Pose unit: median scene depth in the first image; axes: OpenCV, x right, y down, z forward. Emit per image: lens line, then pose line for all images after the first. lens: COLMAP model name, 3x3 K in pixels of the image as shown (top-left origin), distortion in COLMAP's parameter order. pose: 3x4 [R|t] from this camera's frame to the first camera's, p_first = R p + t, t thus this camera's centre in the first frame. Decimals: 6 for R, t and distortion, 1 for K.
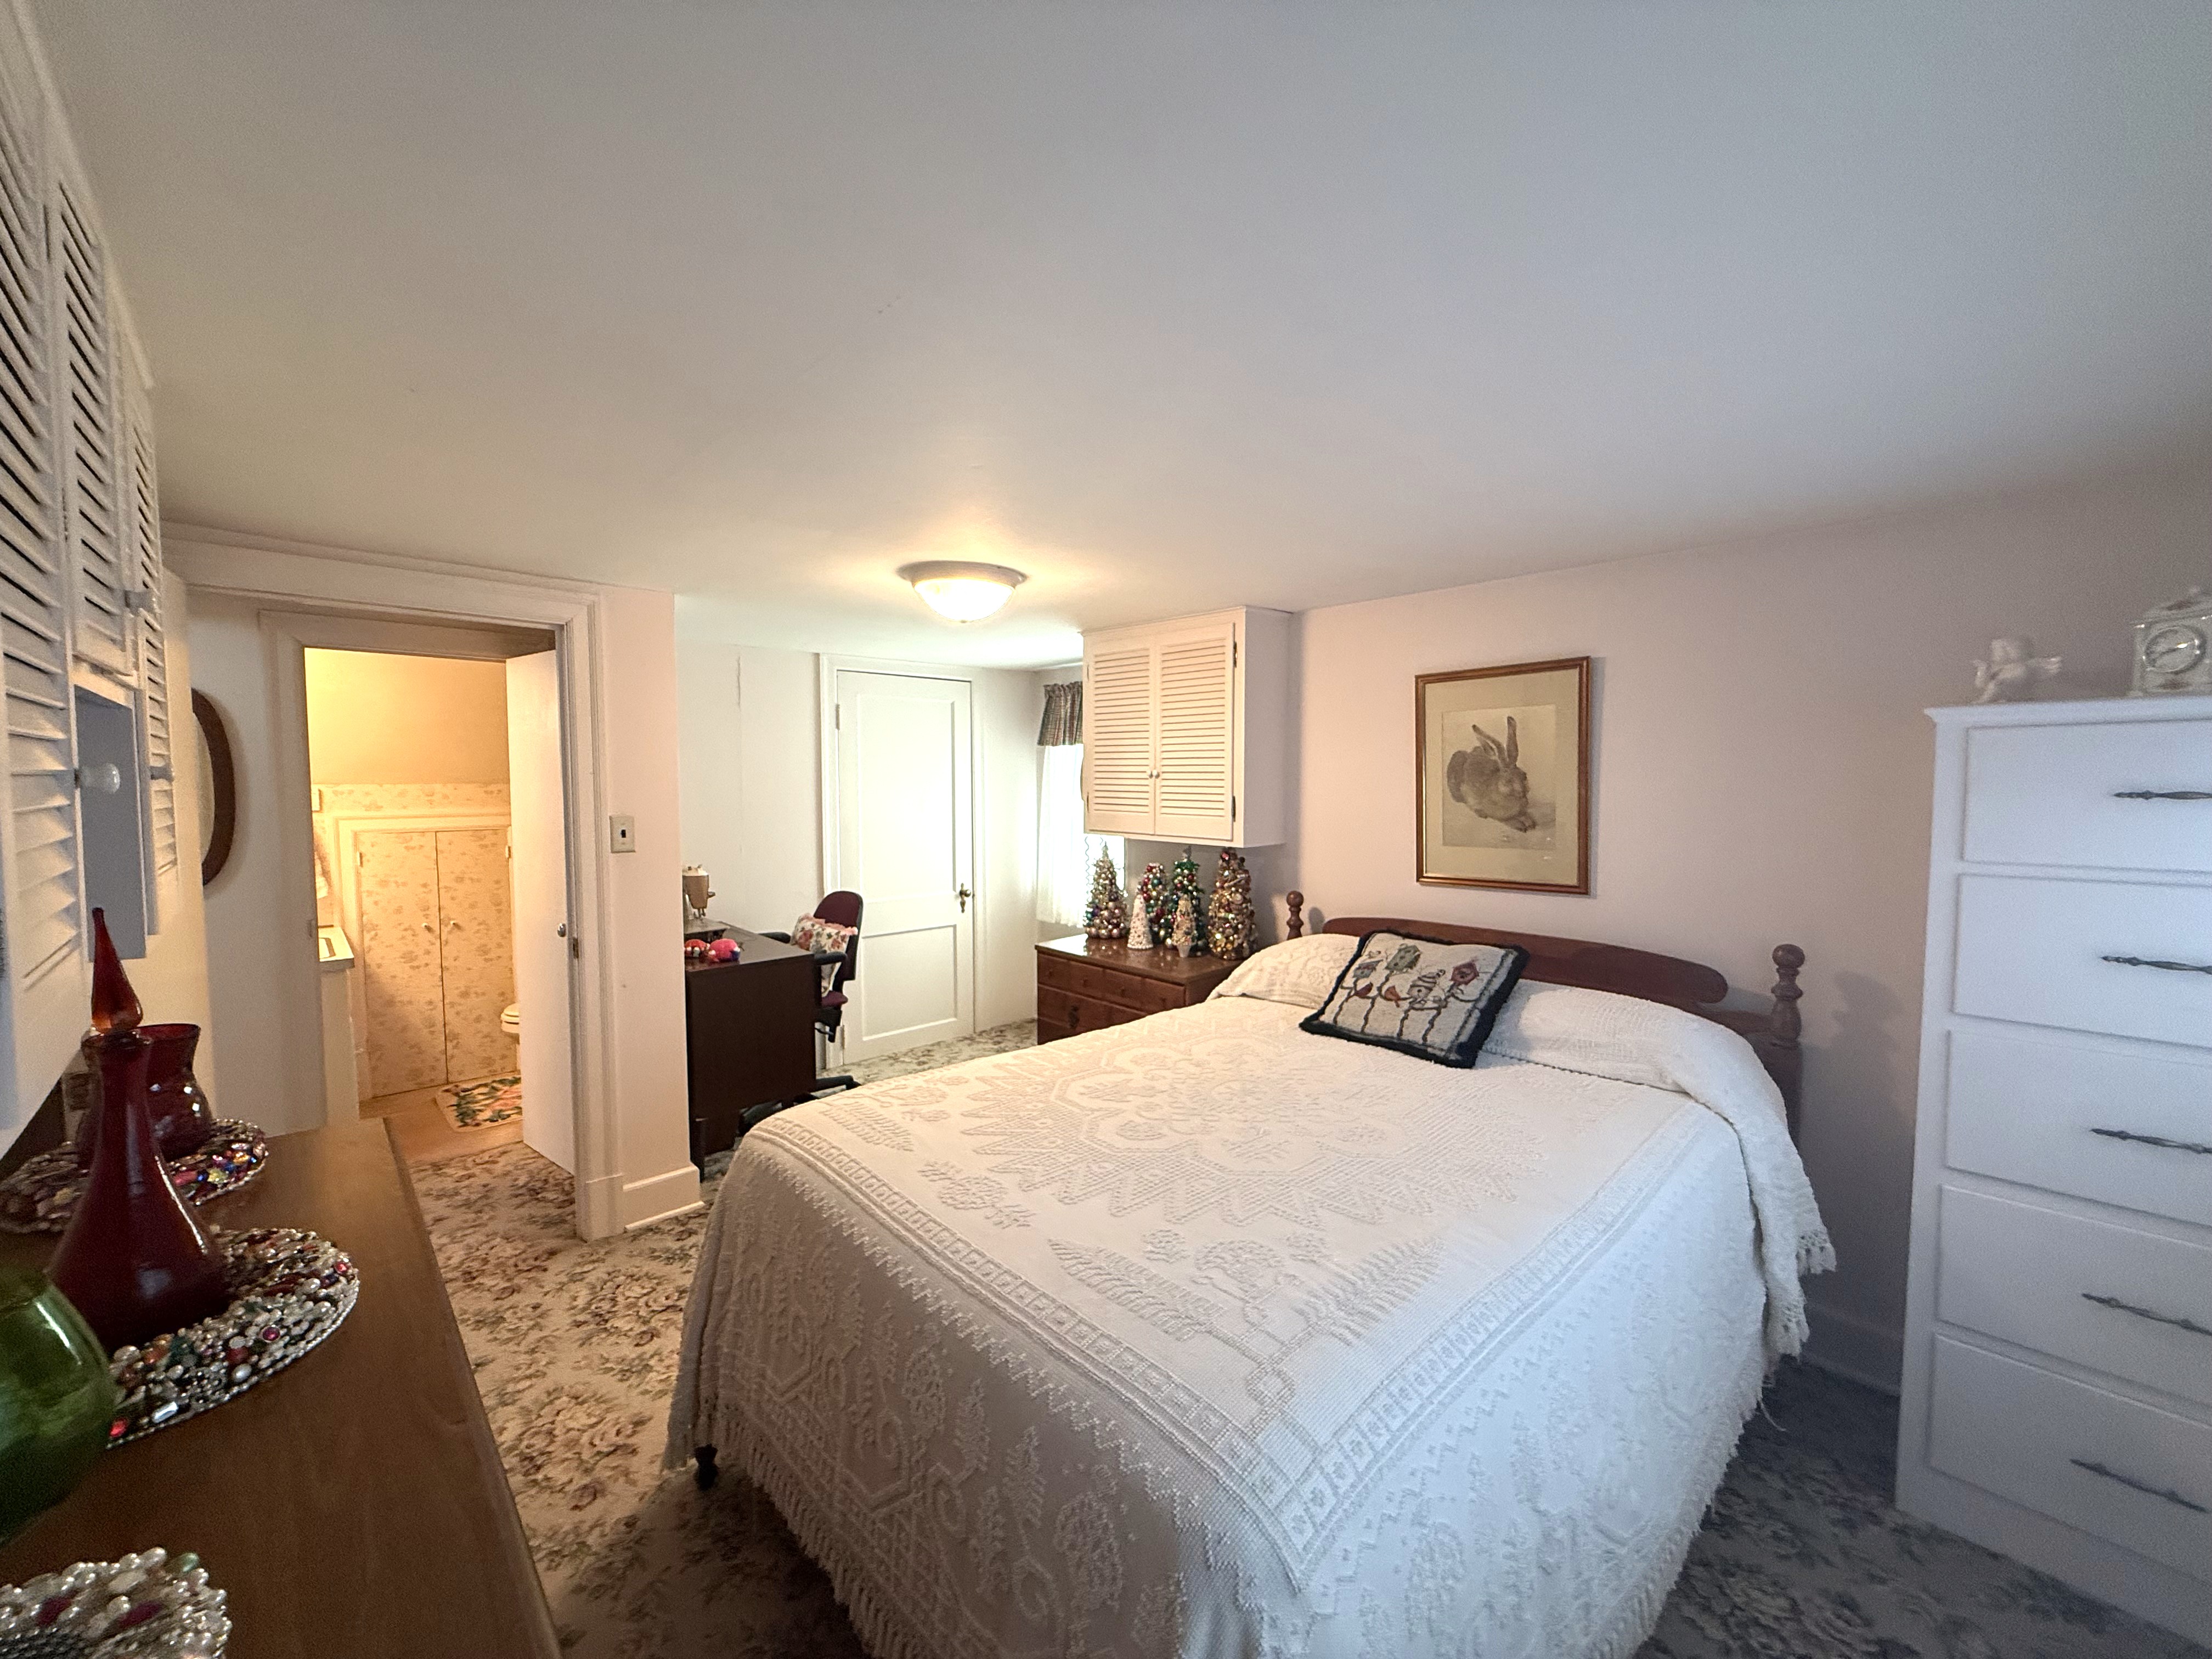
lens RADIAL K [[881.4, 0, 1093.1], [0, 881.4, 821.4], [0, 0, 1]] dist [0.001350, -0.000595]
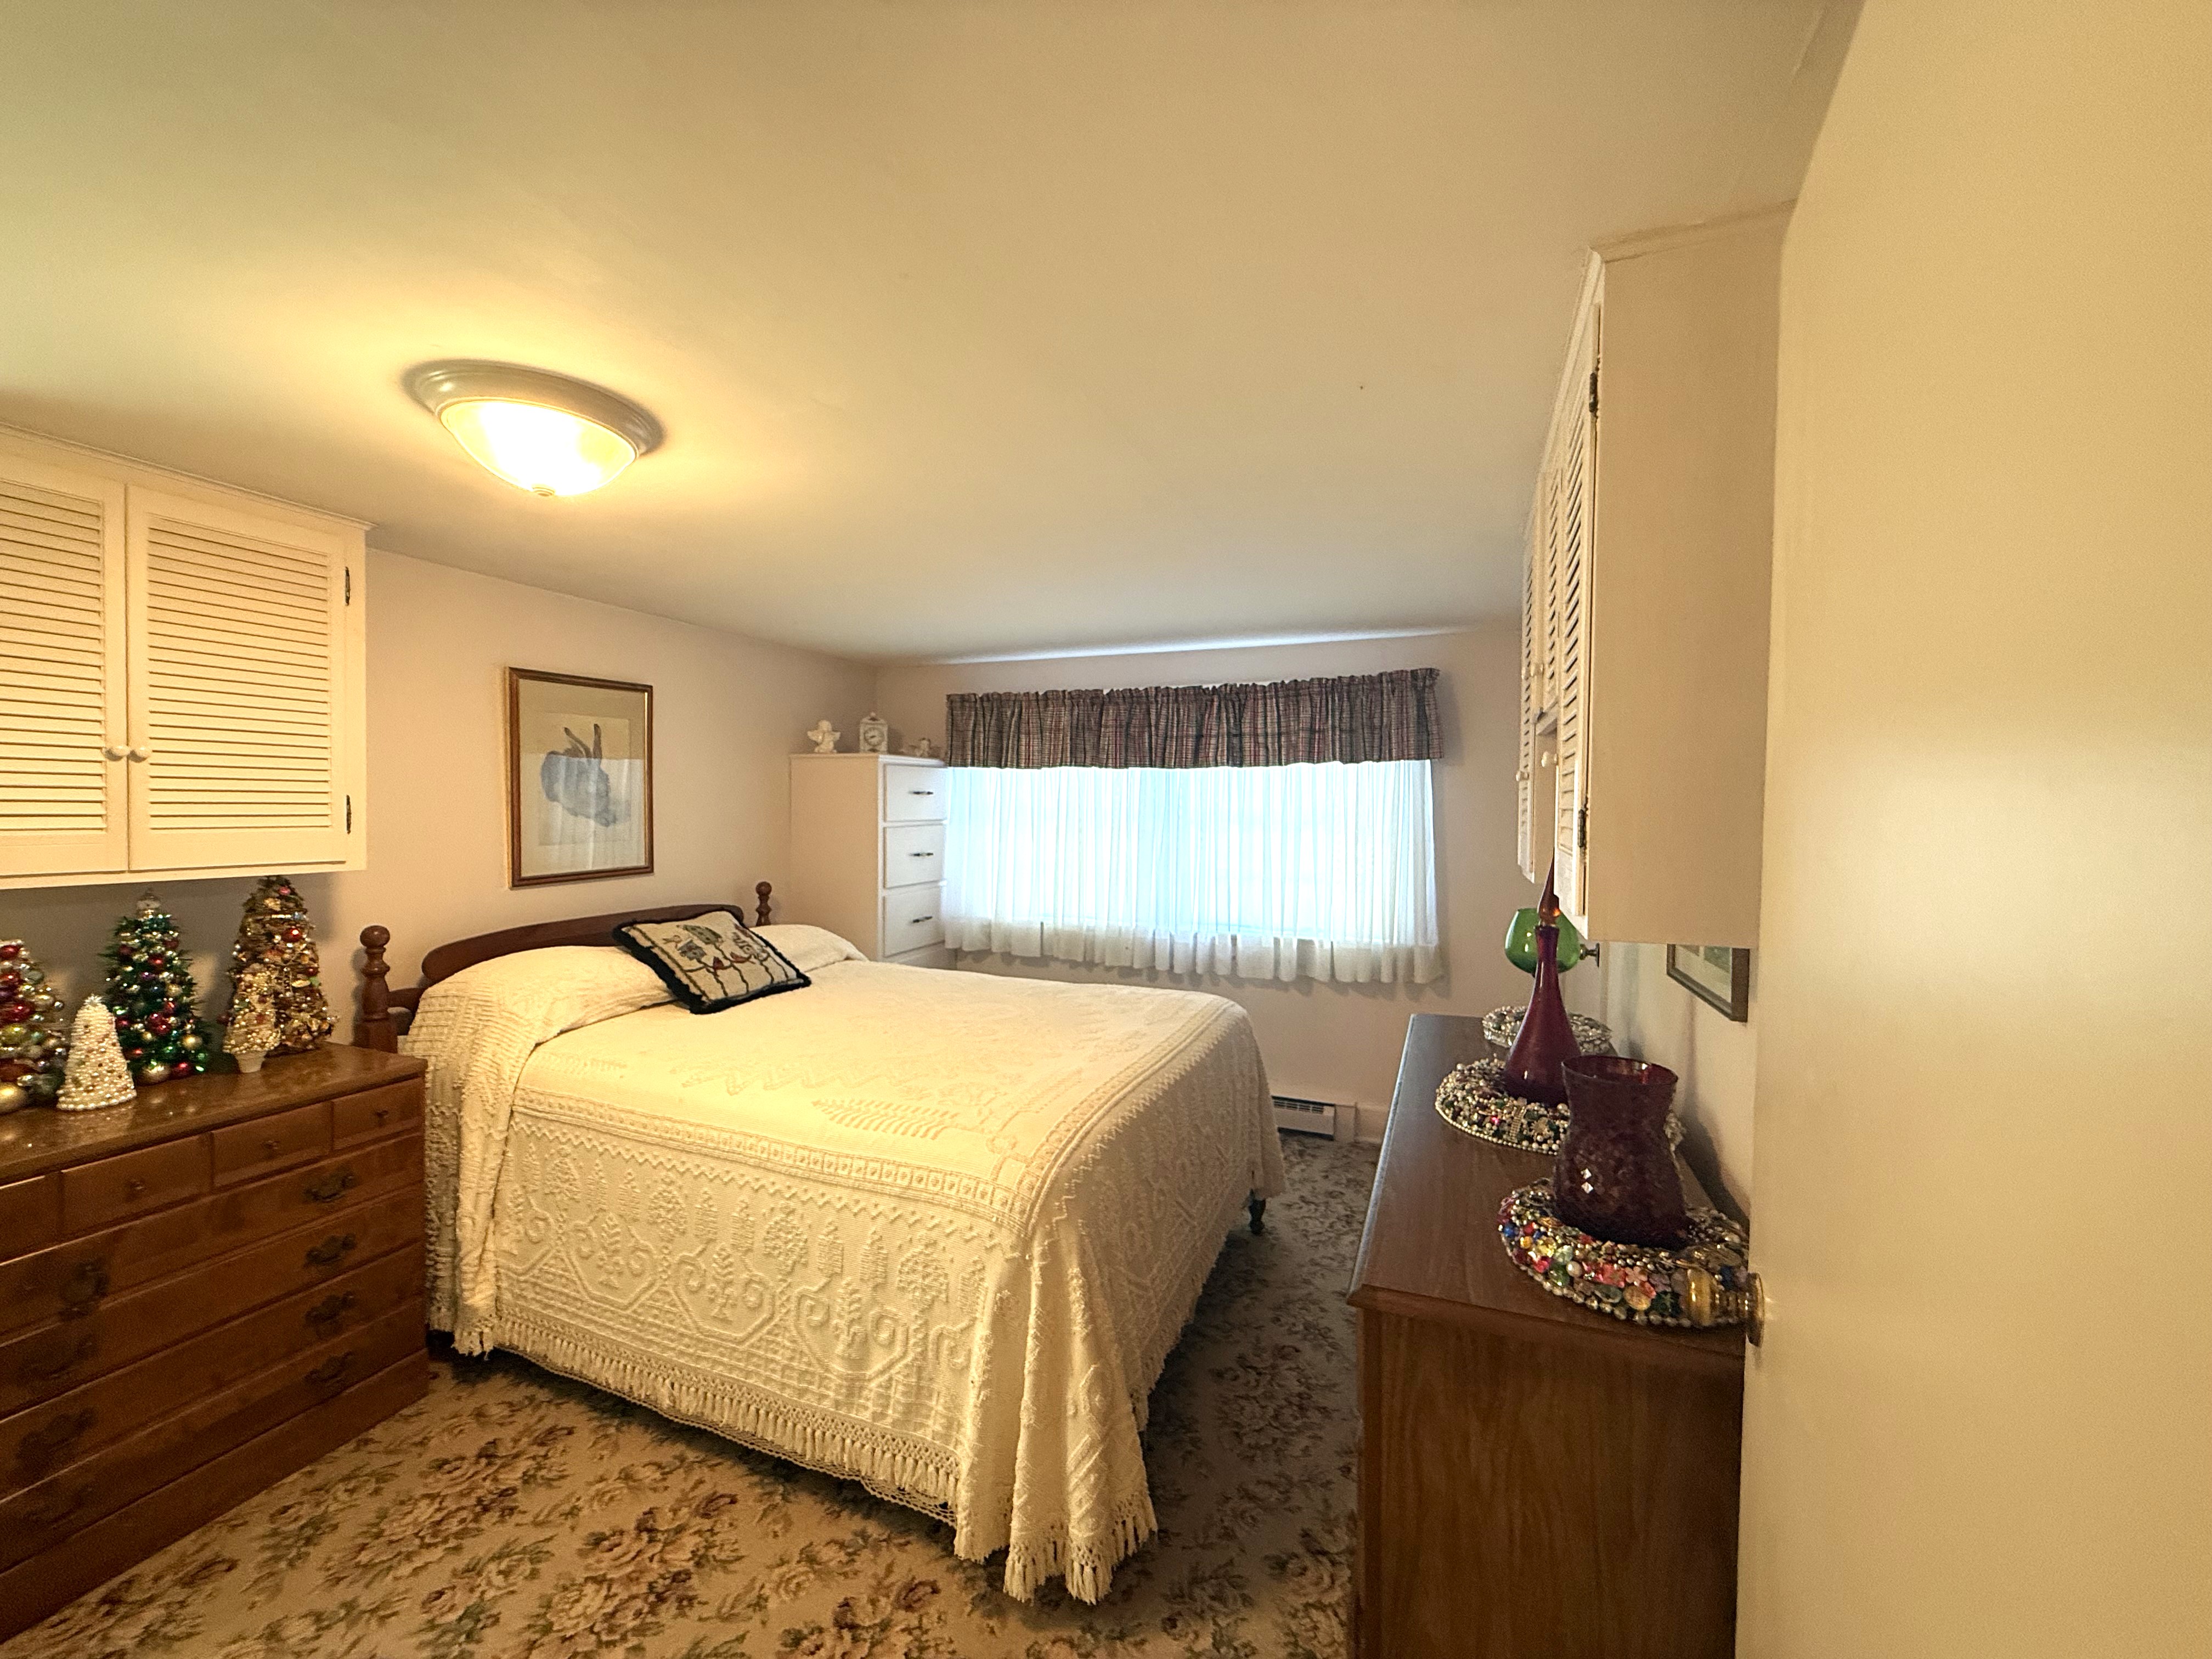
lens RADIAL K [[881.4, 0, 1084.4], [0, 881.4, 830.4], [0, 0, 1]] dist [0.001350, -0.000595]
pose [[-0.422635, -0.031614, 0.905749, -0.814213], [0.032208, 0.998236, 0.049871, -0.019724], [-0.905728, 0.050250, -0.420871, 0.913699]]
